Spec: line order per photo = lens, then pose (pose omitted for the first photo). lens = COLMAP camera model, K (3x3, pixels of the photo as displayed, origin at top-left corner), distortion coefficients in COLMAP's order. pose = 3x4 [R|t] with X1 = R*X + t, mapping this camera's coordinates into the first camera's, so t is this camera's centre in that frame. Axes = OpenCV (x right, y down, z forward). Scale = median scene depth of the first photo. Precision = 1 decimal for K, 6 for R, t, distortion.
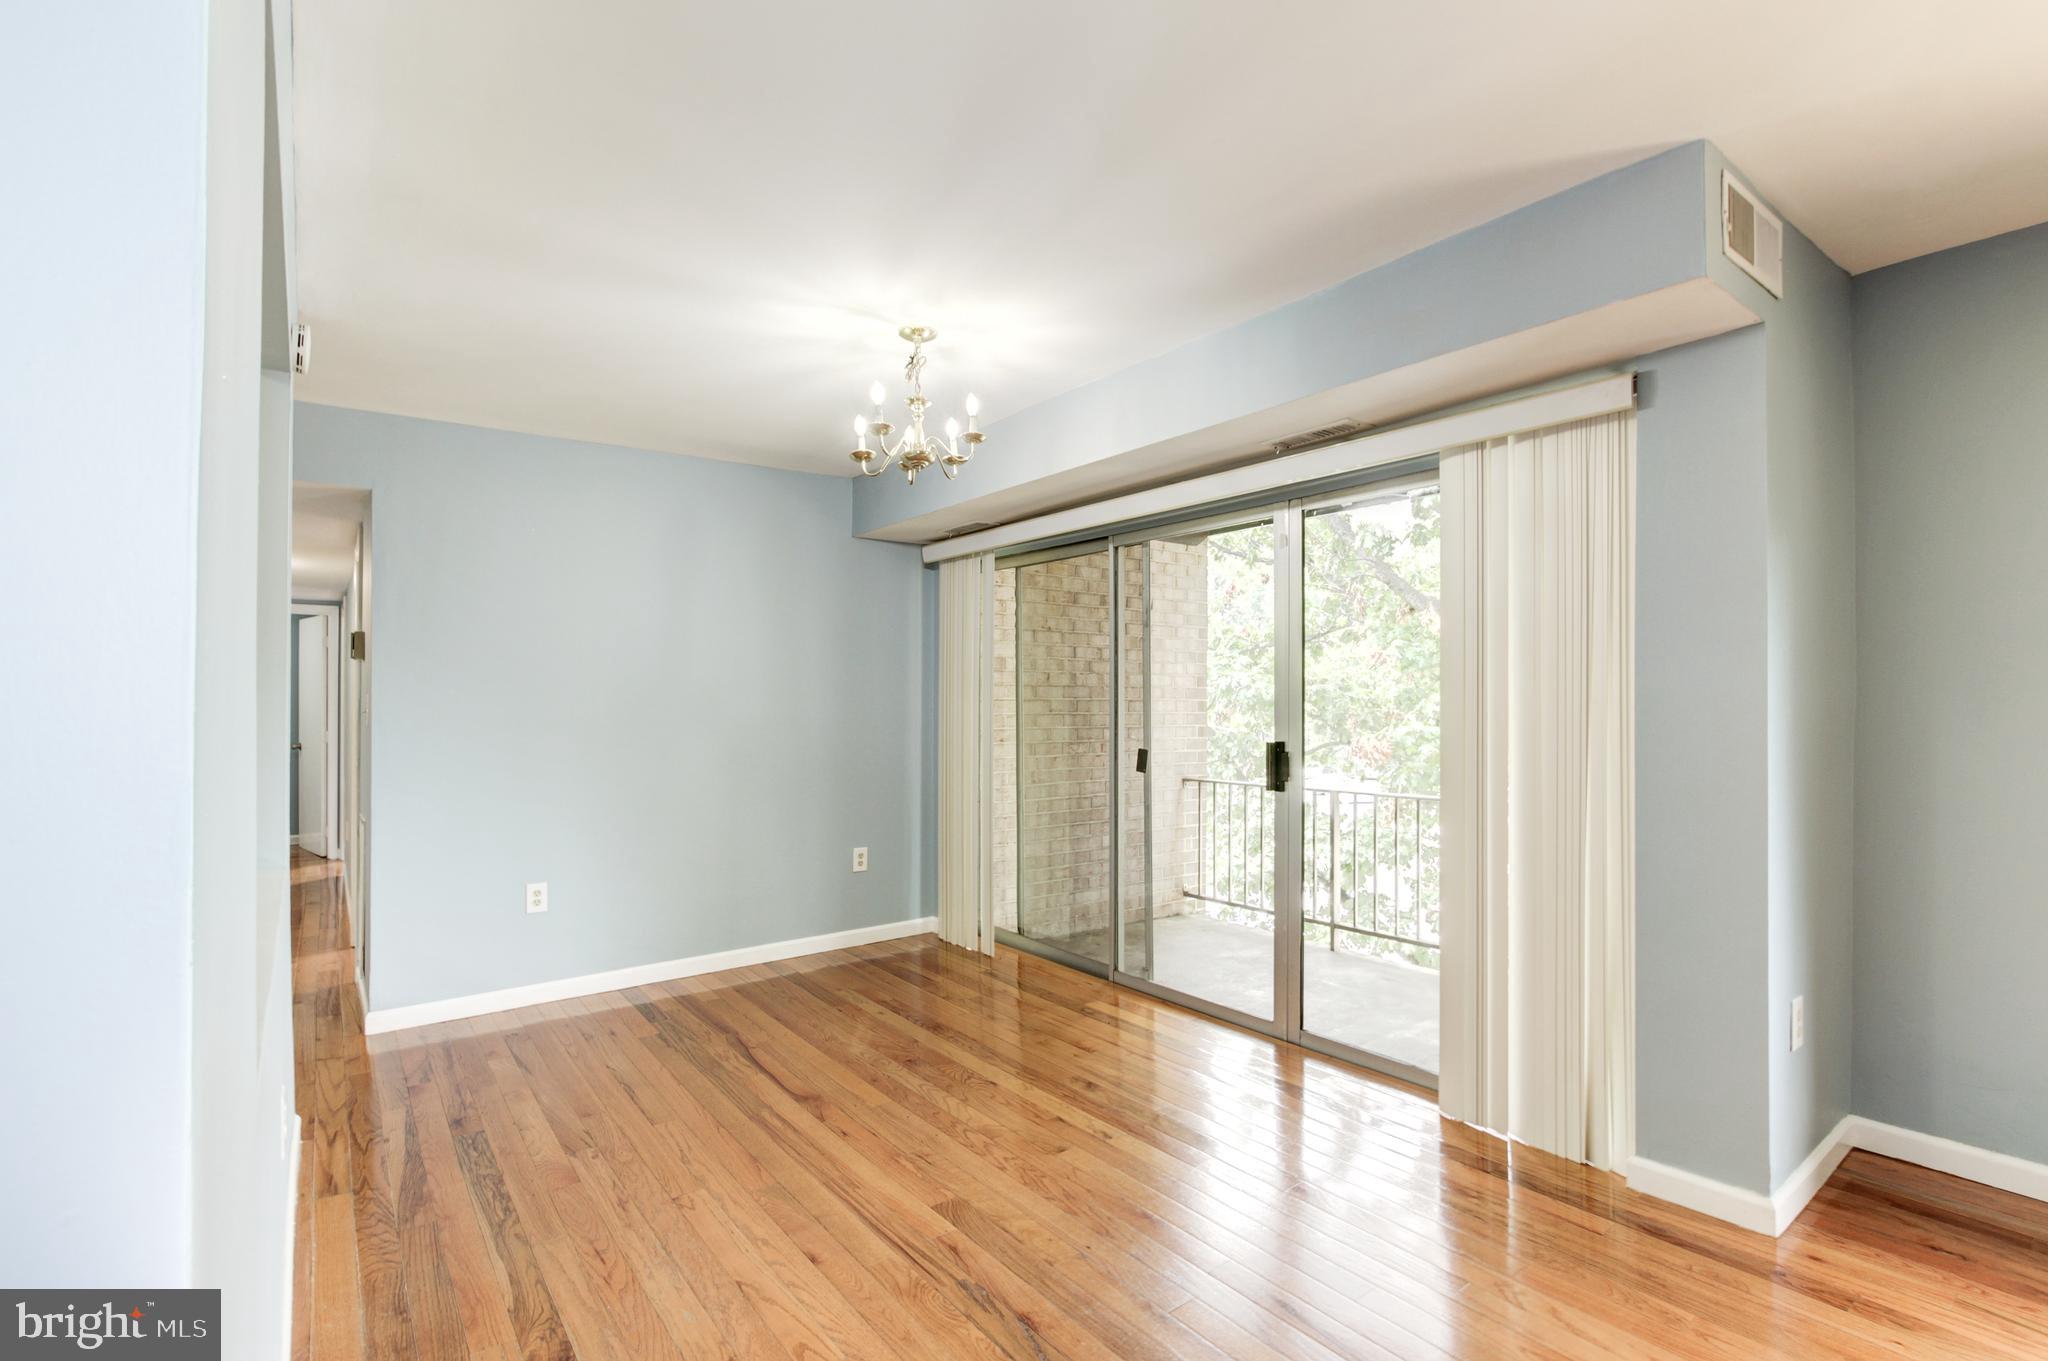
lens RADIAL K [[953.6, 0, 1099.5], [0, 953.6, 697.1], [0, 0, 1]] dist [-0.003186, -0.000061]
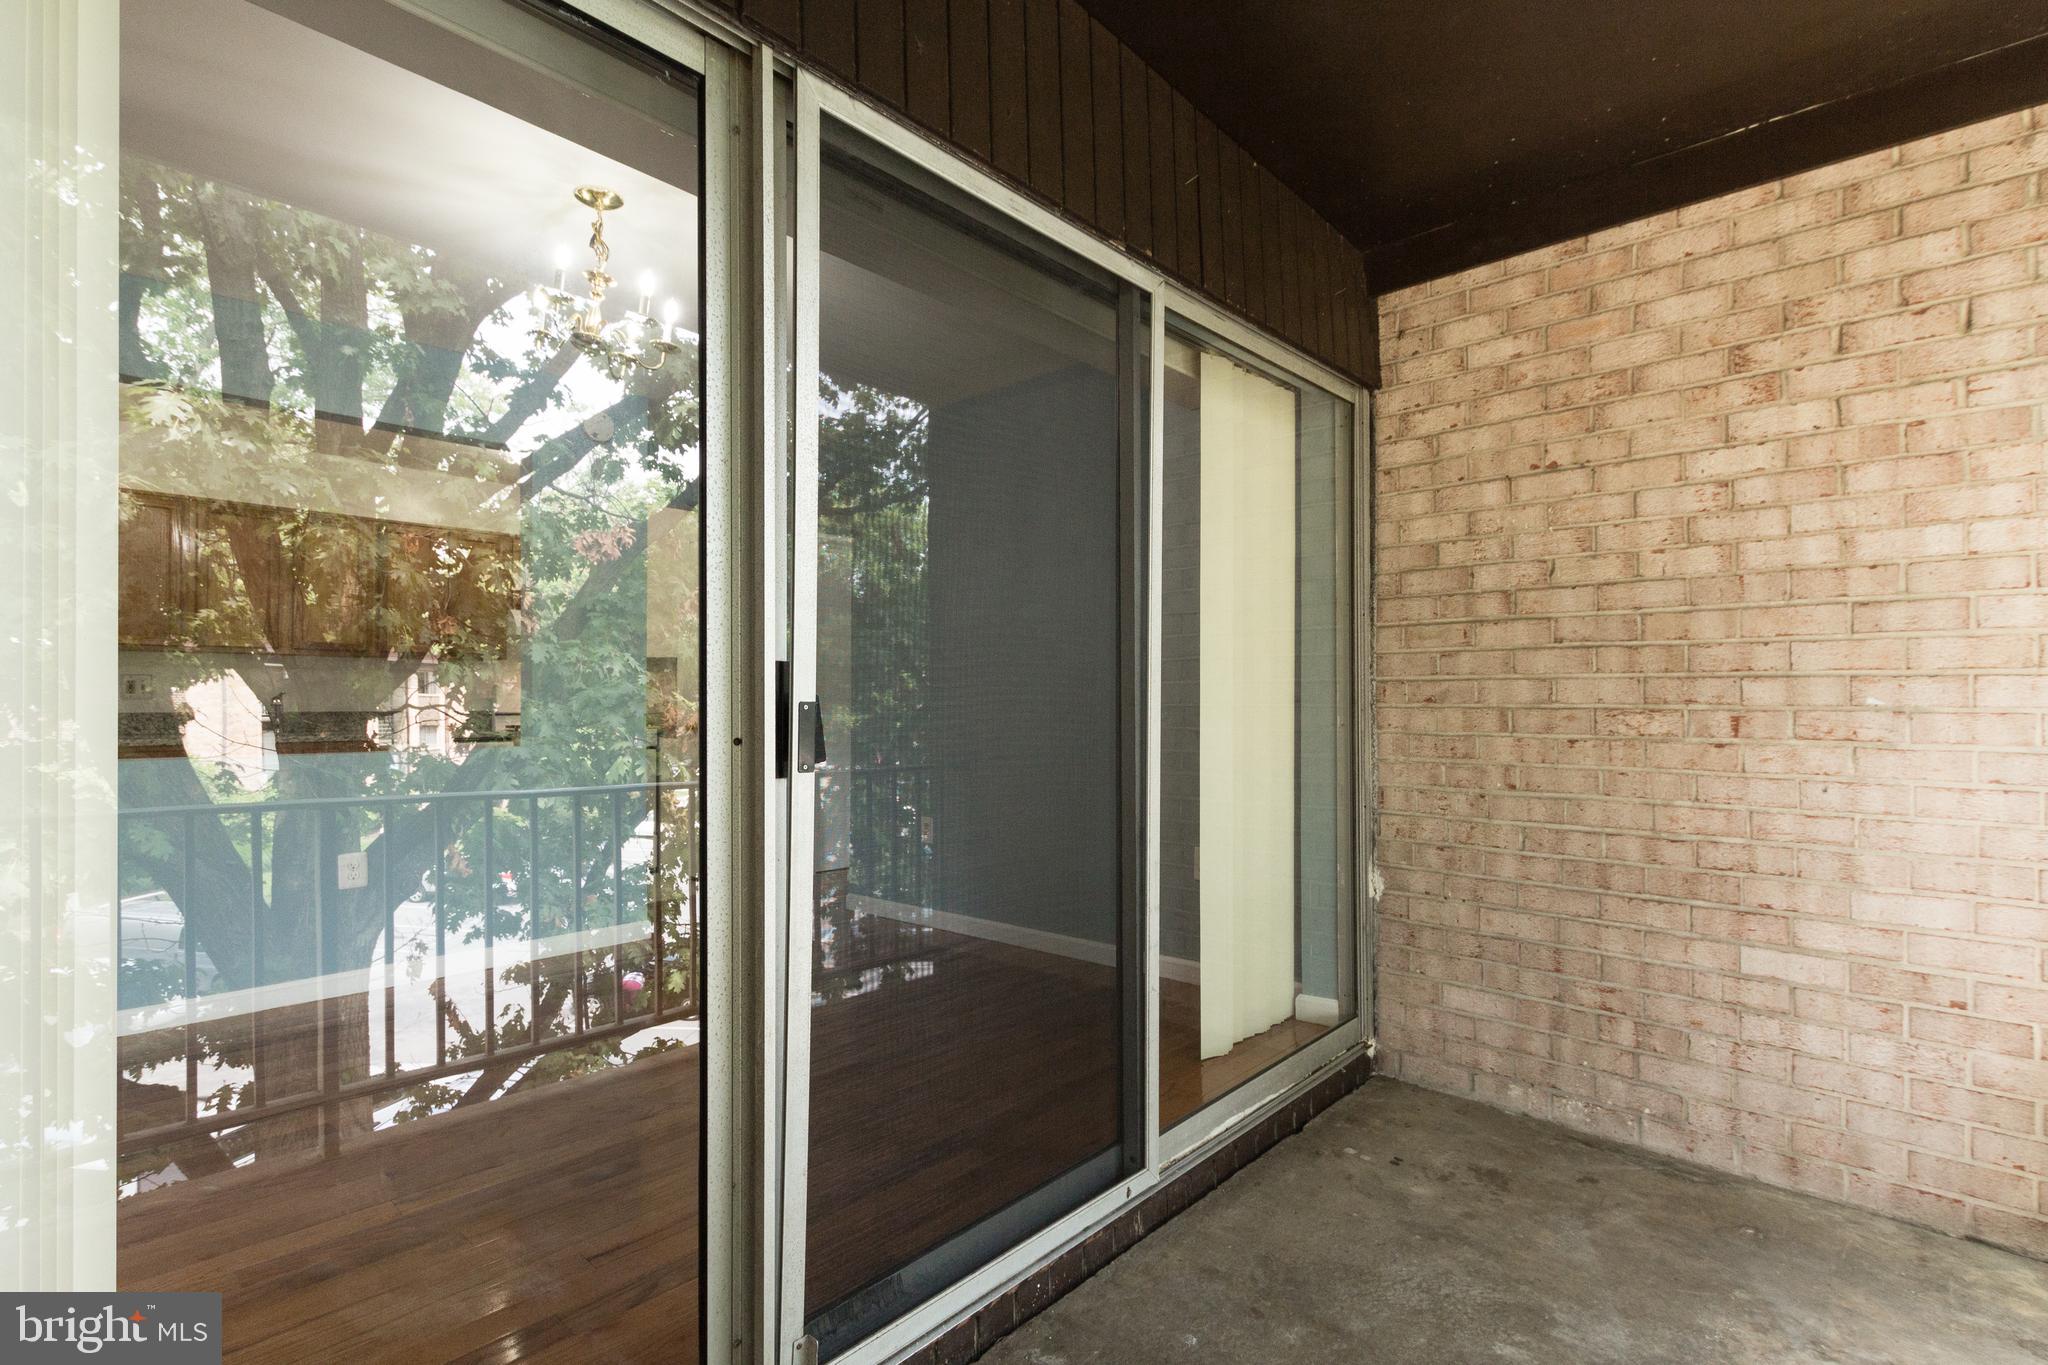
lens RADIAL K [[974.7, 0, 998.2], [0, 974.7, 695.7], [0, 0, 1]] dist [0.016745, -0.007887]
pose [[0.126121, -0.001323, -0.992014, 0.557265], [0.004644, 0.999989, -0.000743, 0.057968], [0.992004, -0.004513, 0.126125, 0.946027]]
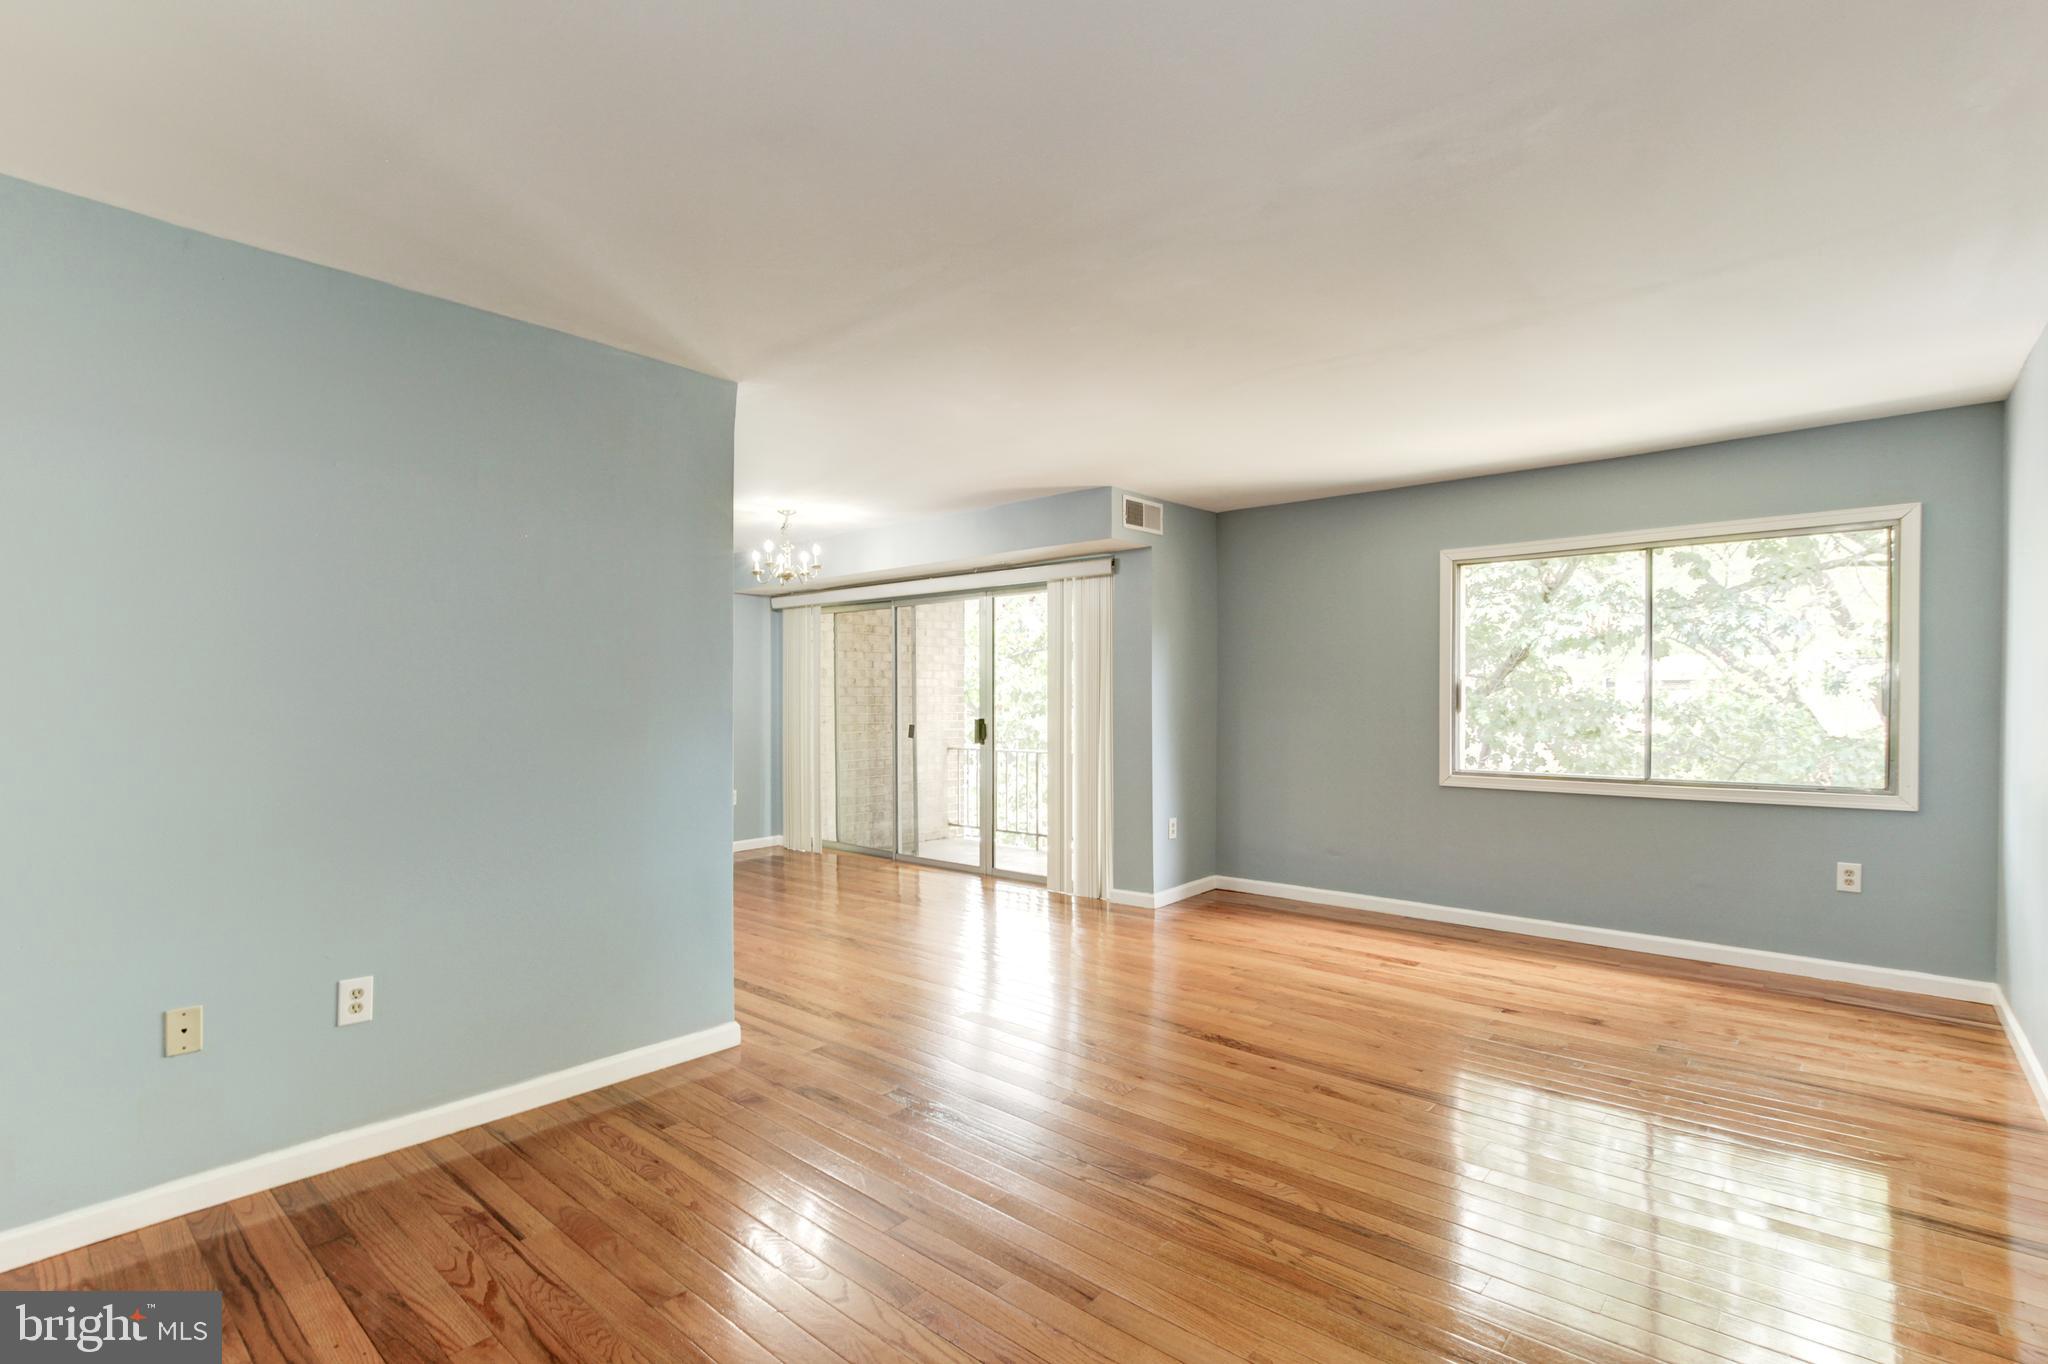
lens RADIAL K [[932.7, 0, 1093.5], [0, 932.7, 706.8], [0, 0, 1]] dist [-0.002044, -0.000286]
pose [[0.979771, -0.003264, 0.200096, 0.030938], [-0.000185, 0.999852, 0.017216, -0.007450], [-0.200123, -0.016904, 0.979625, -0.771326]]
